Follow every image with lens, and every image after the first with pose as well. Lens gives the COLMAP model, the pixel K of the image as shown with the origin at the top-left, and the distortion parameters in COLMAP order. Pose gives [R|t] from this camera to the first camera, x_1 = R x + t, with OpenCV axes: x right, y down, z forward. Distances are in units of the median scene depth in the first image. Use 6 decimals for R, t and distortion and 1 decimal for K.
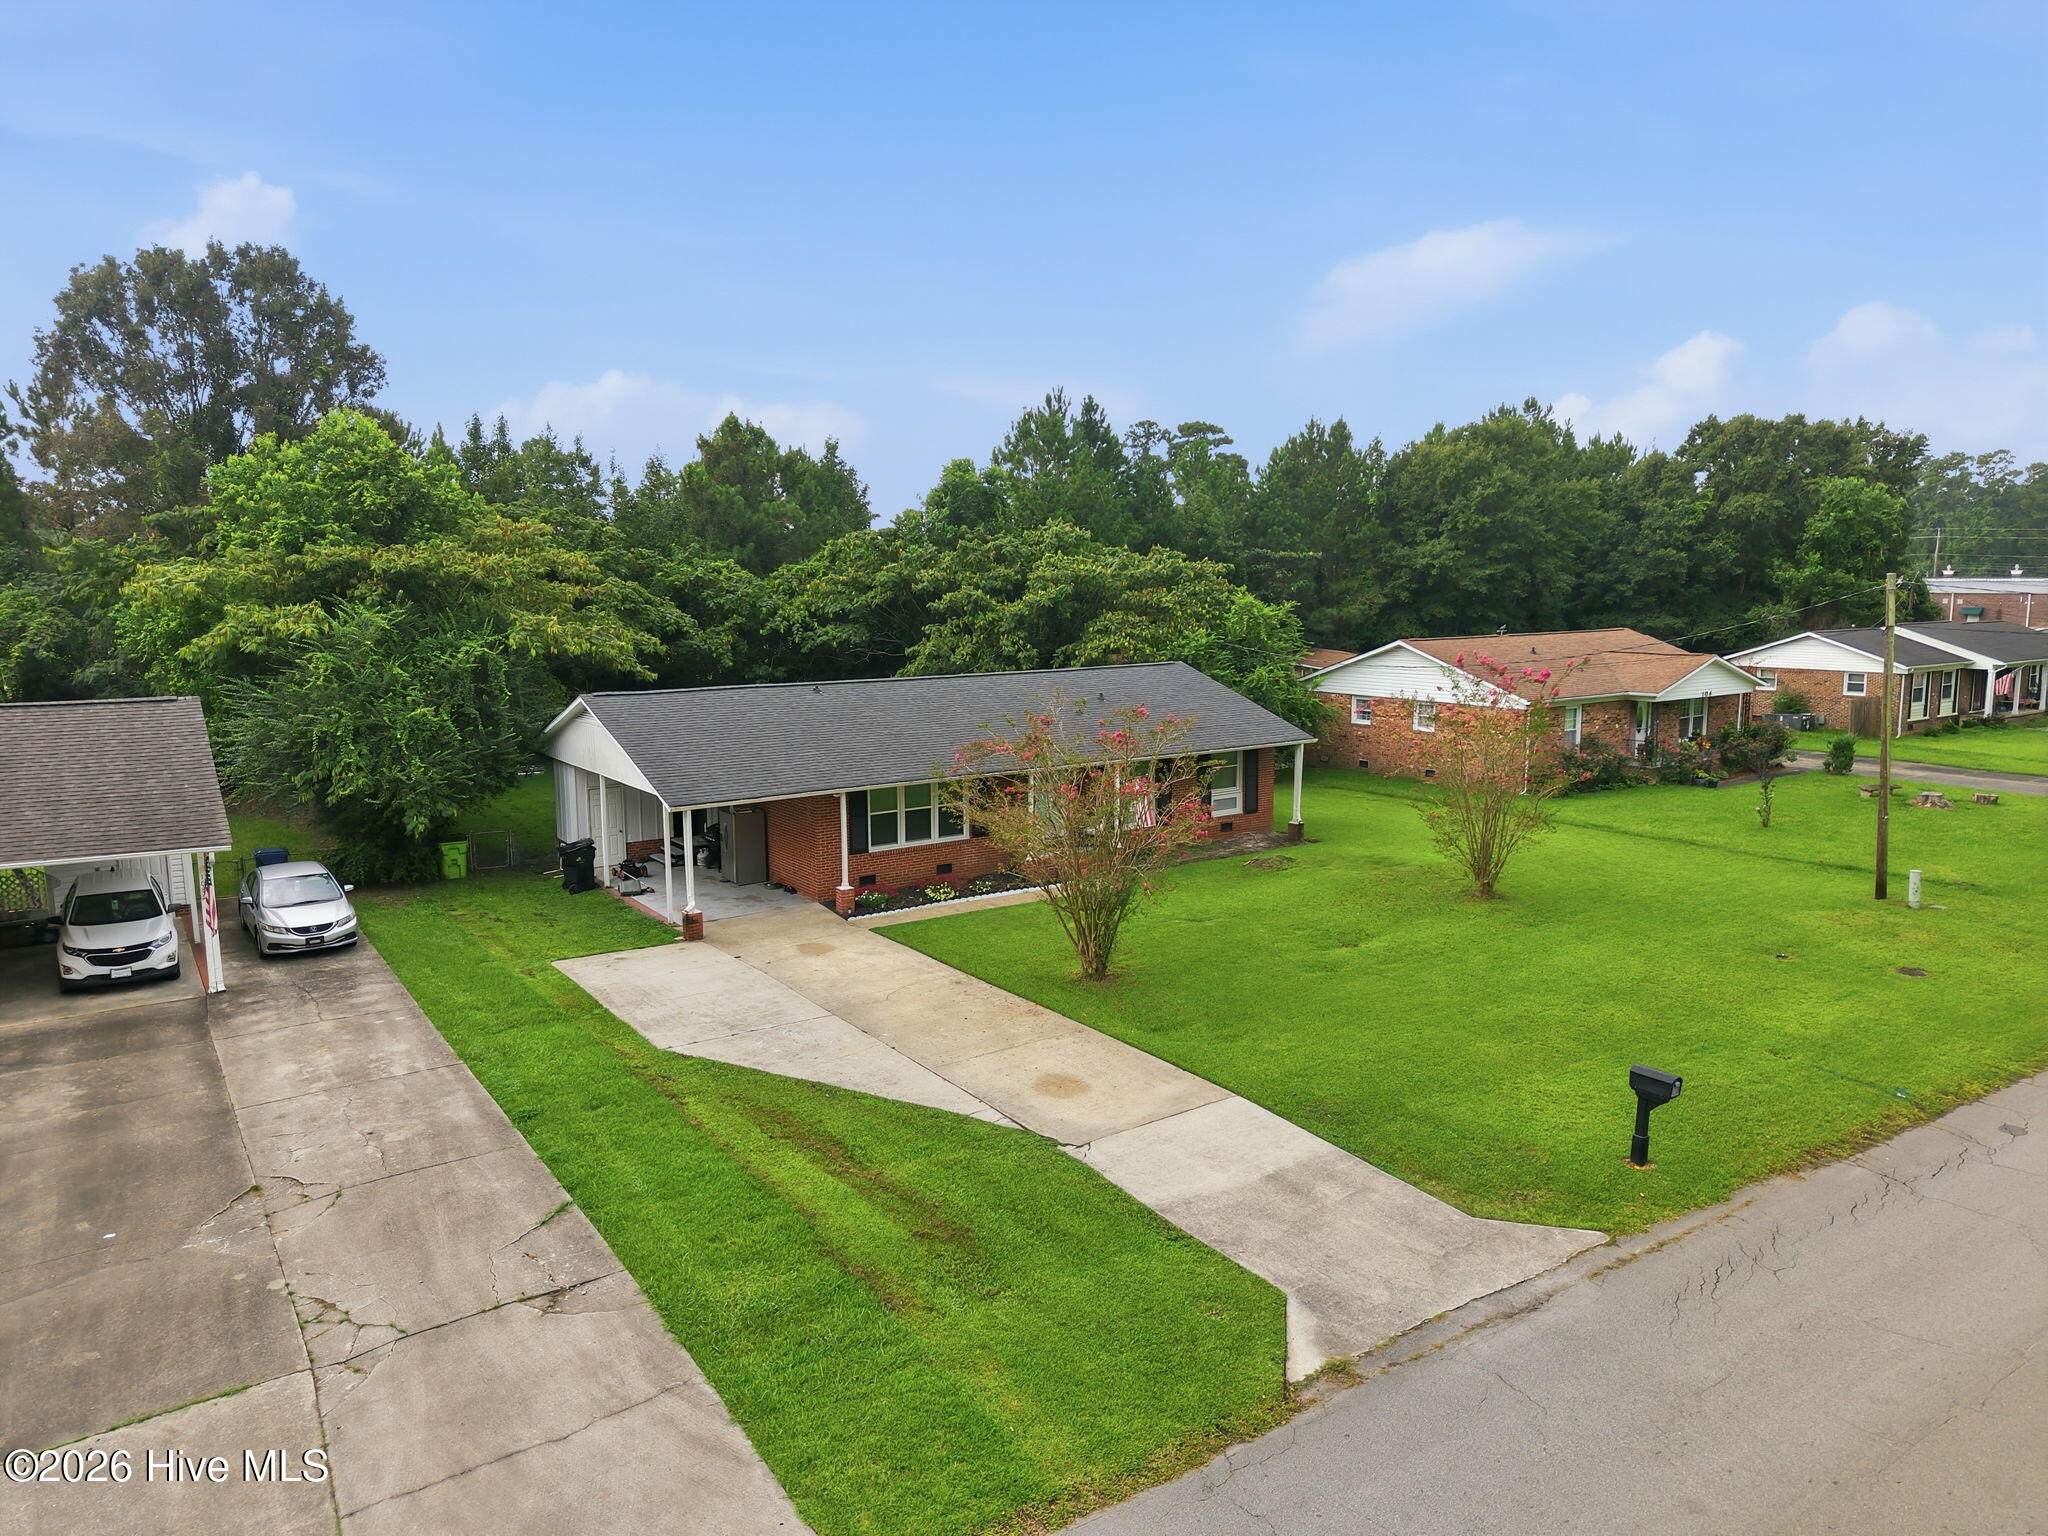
lens RADIAL K [[1361.7, 0, 1027.8], [0, 1361.7, 771.3], [0, 0, 1]] dist [0.029731, -0.026843]
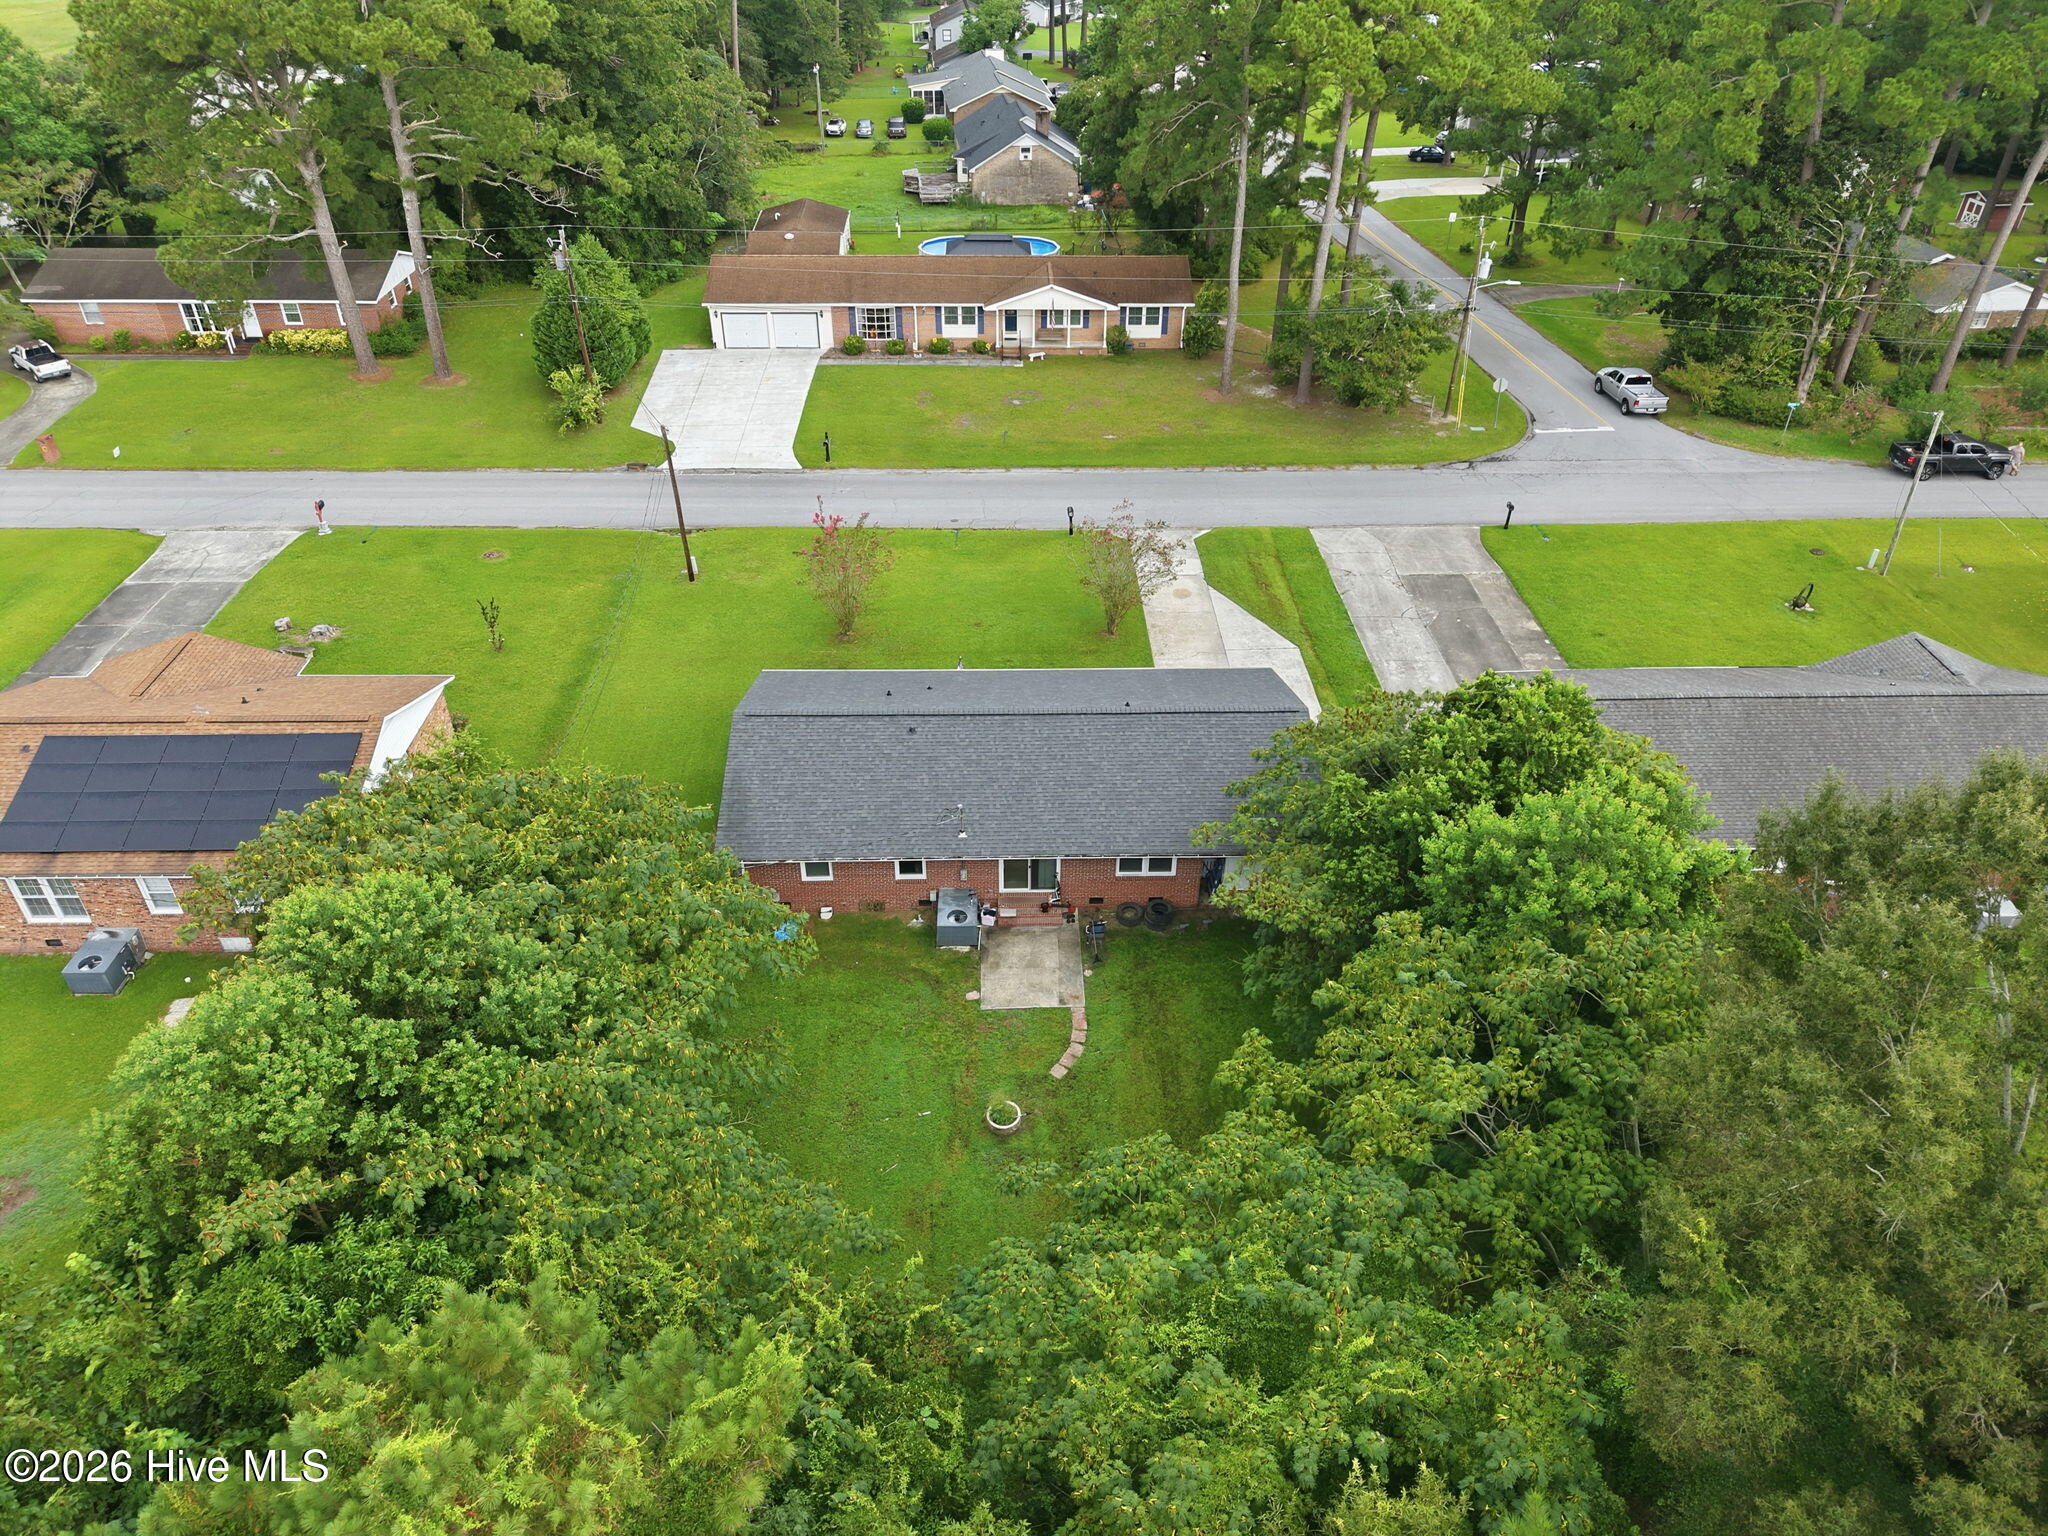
lens RADIAL K [[1361.7, 0, 1020.8], [0, 1361.7, 767.3], [0, 0, 1]] dist [0.029731, -0.026843]
pose [[-0.833441, -0.311047, 0.456756, -1.029577], [0.087701, 0.741619, 0.665064, -1.329758], [-0.545605, 0.594349, -0.590816, 2.806063]]
